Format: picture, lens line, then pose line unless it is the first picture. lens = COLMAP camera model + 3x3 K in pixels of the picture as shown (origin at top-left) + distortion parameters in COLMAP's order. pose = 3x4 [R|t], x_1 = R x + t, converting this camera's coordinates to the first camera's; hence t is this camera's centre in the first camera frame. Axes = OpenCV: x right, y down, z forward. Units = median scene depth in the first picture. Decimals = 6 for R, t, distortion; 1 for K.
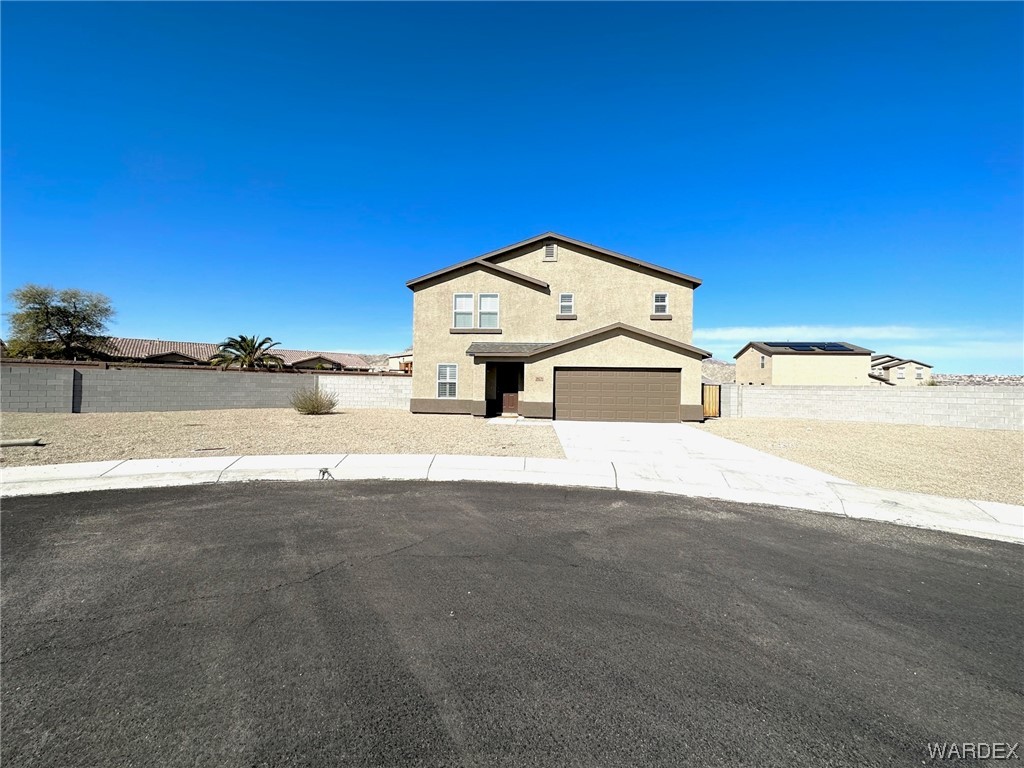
lens RADIAL K [[404.9, 0, 516.8], [0, 404.9, 384.4], [0, 0, 1]] dist [0.001064, 0.000227]
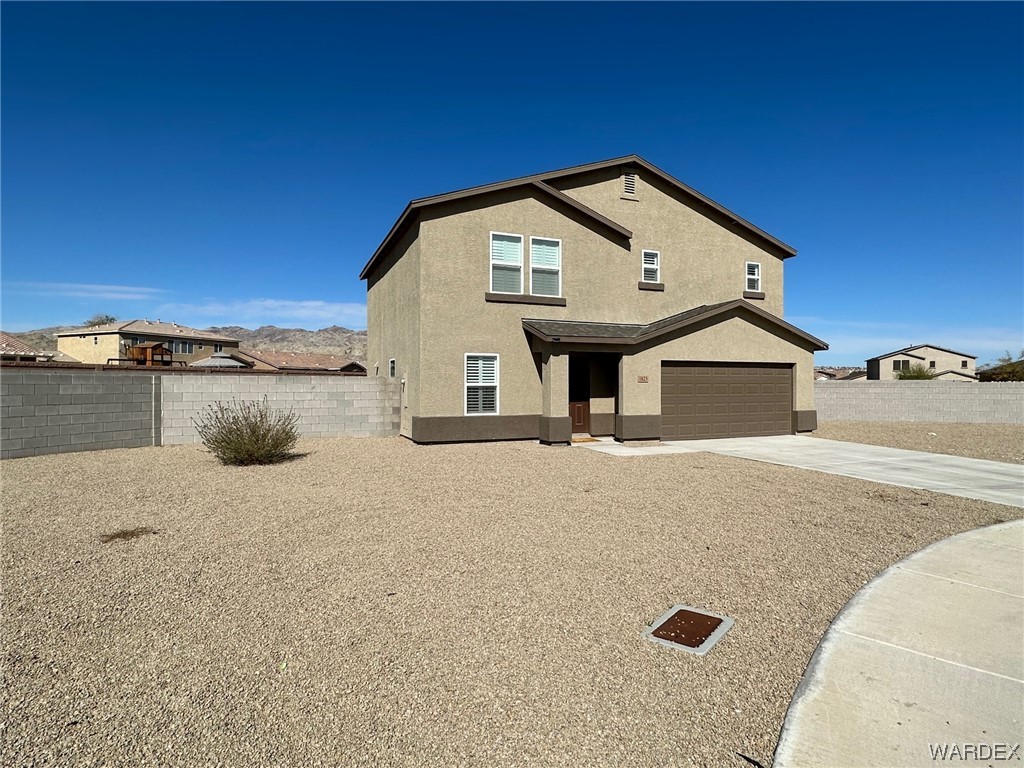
lens RADIAL K [[548.9, 0, 510.7], [0, 548.9, 384.8], [0, 0, 1]] dist [-0.000026, 0.001124]
pose [[0.884413, -0.016855, 0.466400, -0.508396], [0.011093, 0.999825, 0.015097, -0.018979], [-0.466572, -0.008178, 0.884445, 0.300038]]
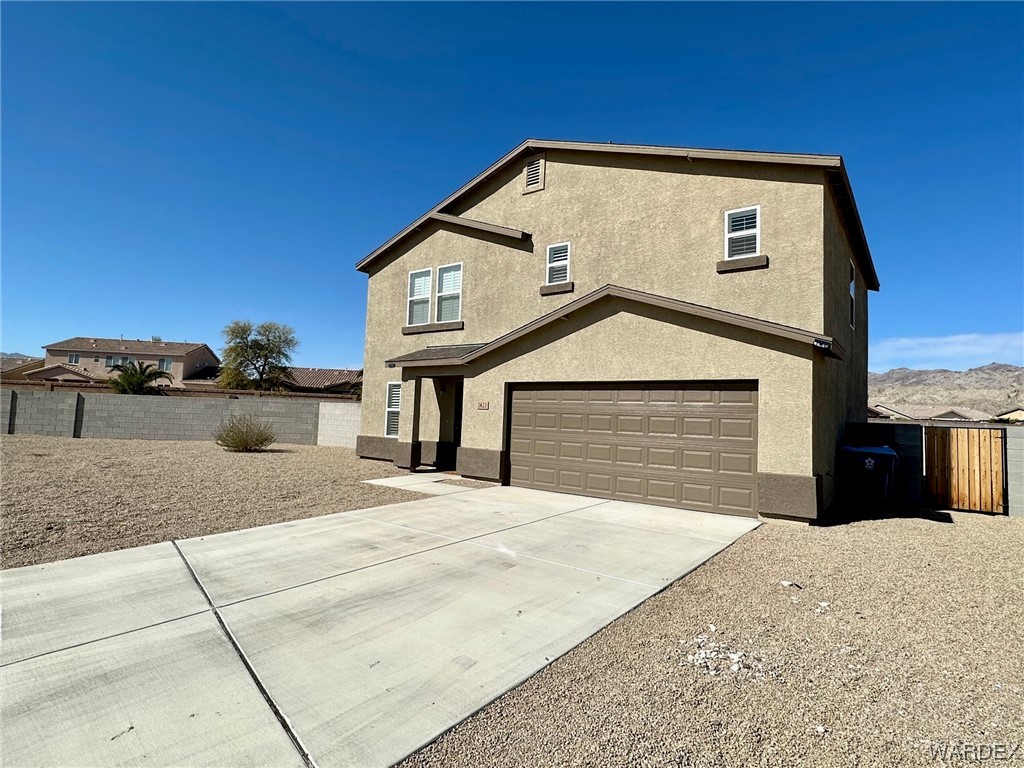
lens RADIAL K [[548.9, 0, 507.8], [0, 548.9, 381.1], [0, 0, 1]] dist [-0.000026, 0.001124]
pose [[0.841924, -0.019624, -0.539240, 0.446805], [-0.021845, 0.997280, -0.070401, 0.004067], [0.539154, 0.071052, 0.839205, 0.376192]]
